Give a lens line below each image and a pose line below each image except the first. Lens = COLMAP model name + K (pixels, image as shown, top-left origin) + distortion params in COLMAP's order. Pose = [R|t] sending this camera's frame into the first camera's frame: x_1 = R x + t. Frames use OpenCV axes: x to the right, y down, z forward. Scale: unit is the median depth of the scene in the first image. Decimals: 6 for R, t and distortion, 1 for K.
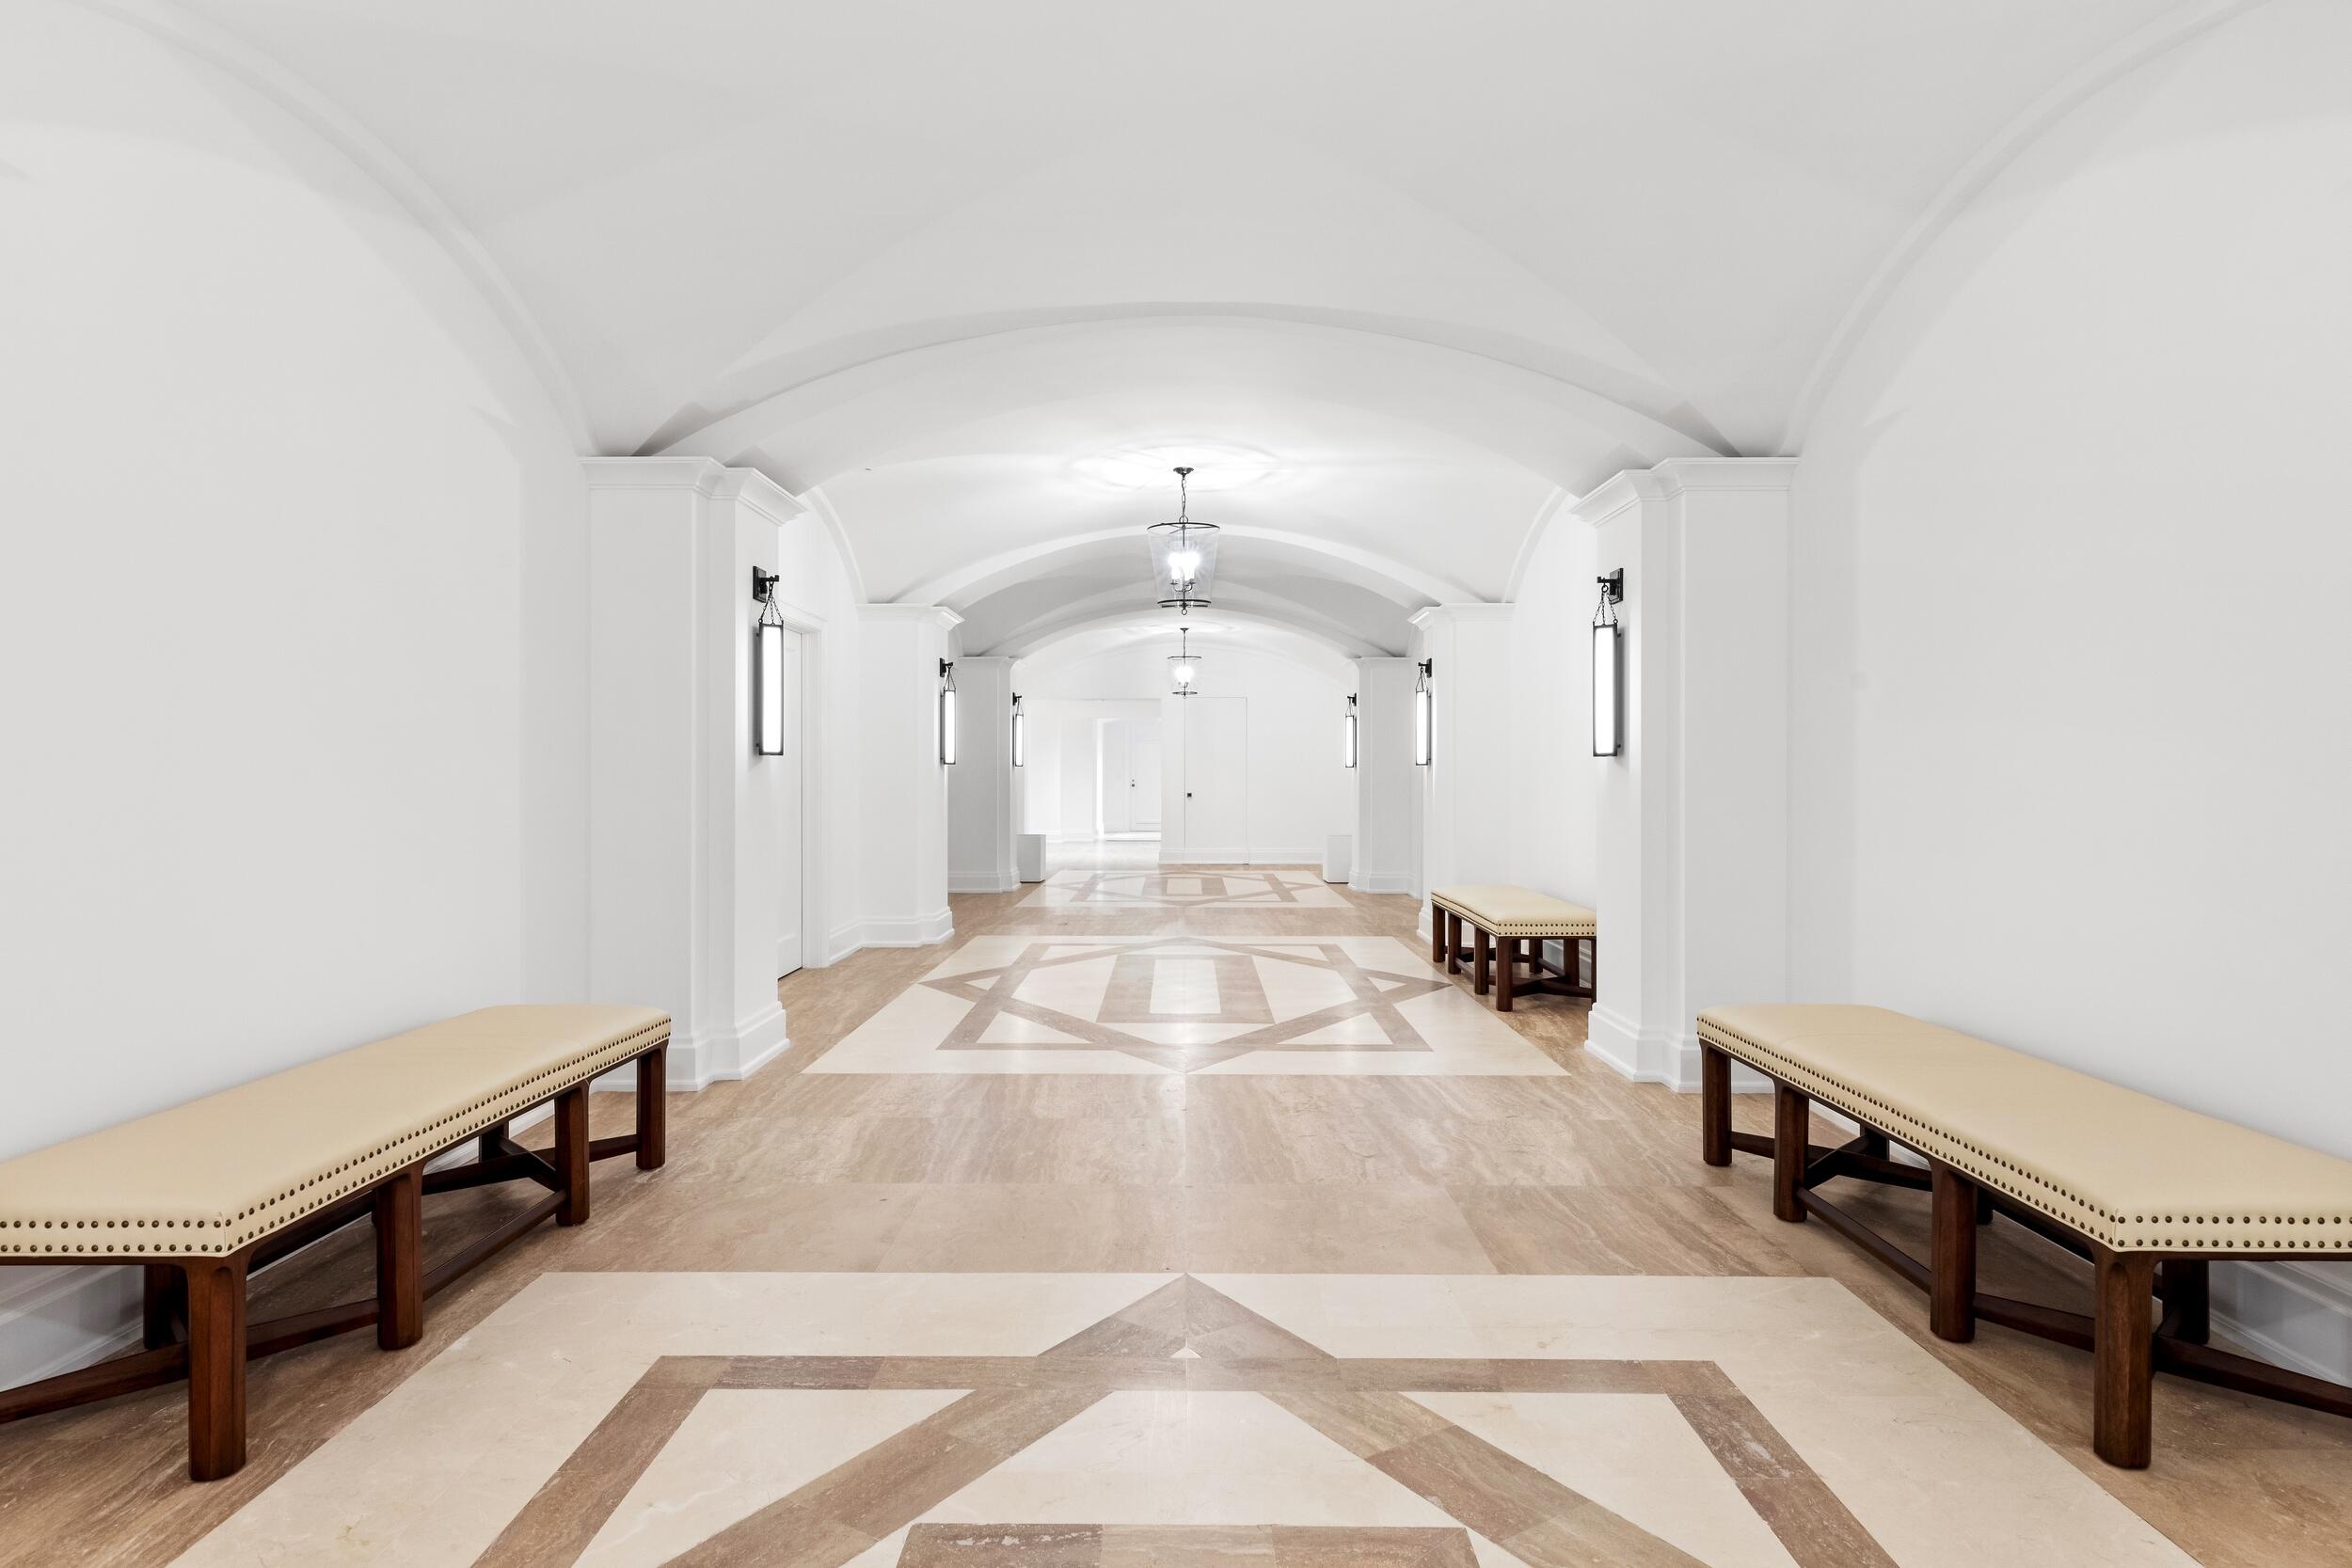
lens RADIAL K [[1363.7, 0, 1176.0], [0, 1363.7, 784.0], [0, 0, 1]] dist [-0.000309, -0.000129]
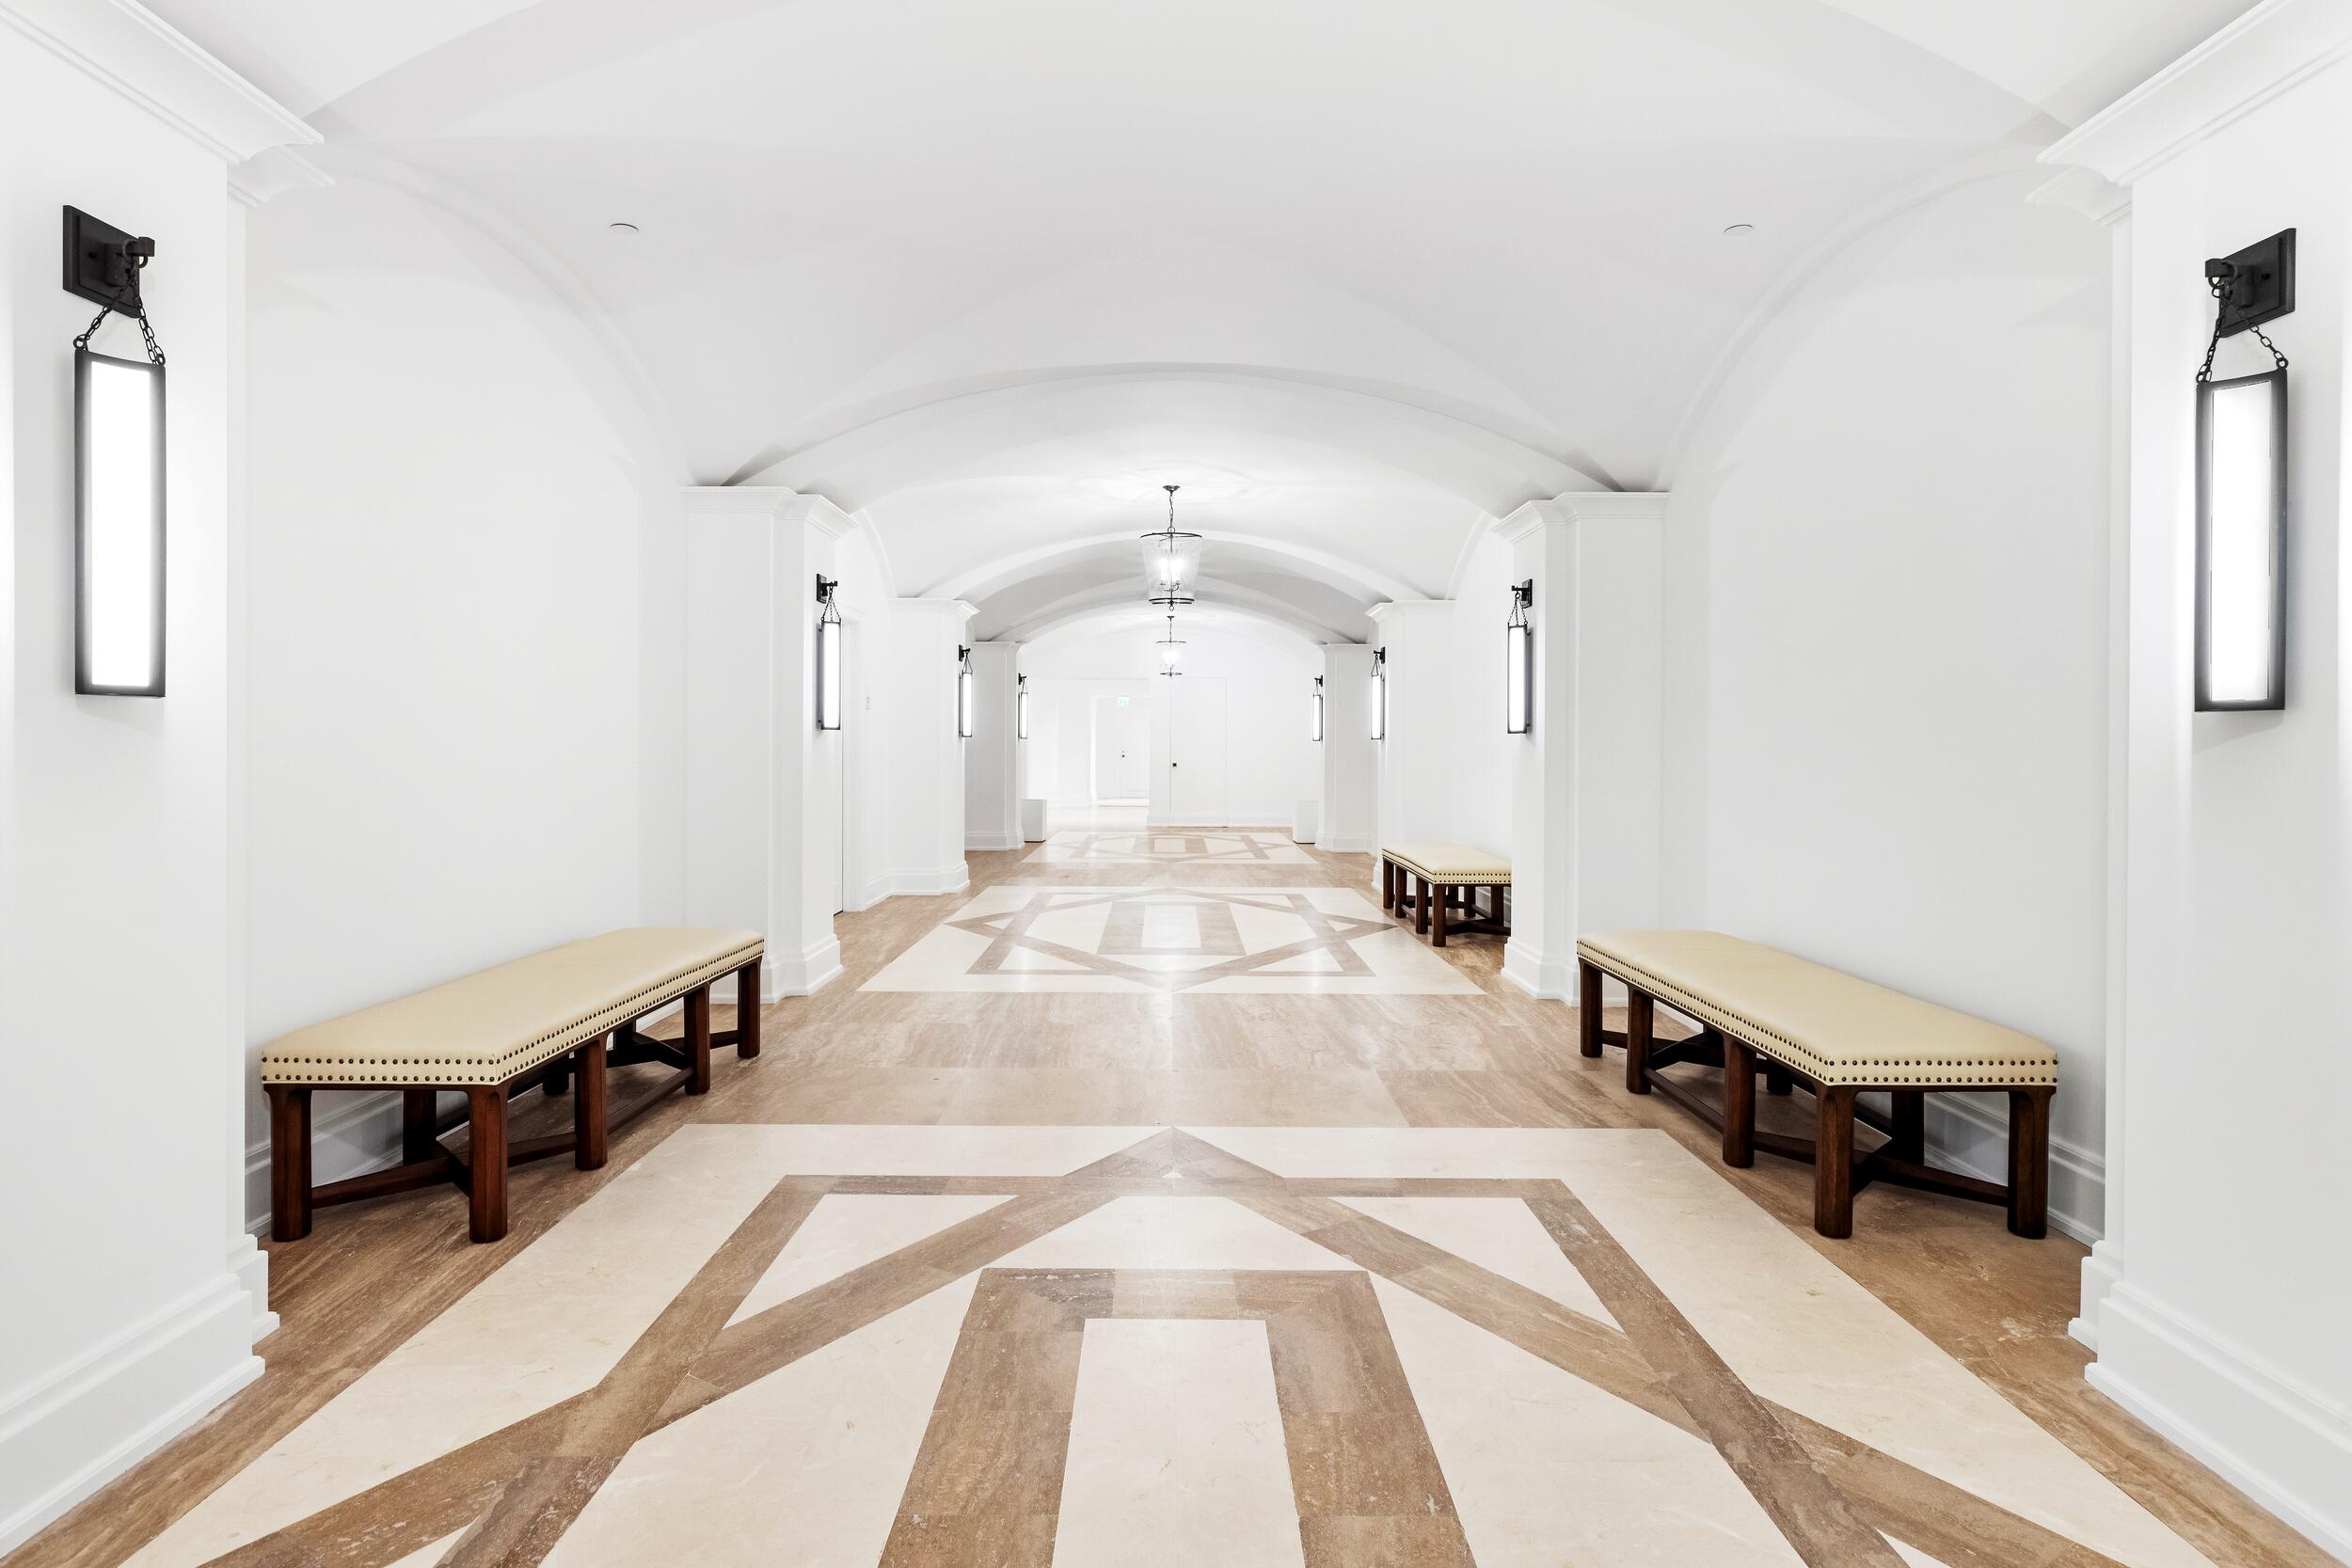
lens RADIAL K [[1293.6, 0, 1173.0], [0, 1293.6, 756.2], [0, 0, 1]] dist [0.000282, 0.000022]
pose [[0.999949, 0.003874, 0.009296, -0.004598], [-0.003881, 0.999992, 0.000751, 0.000645], [-0.009293, -0.000787, 0.999957, -0.209202]]
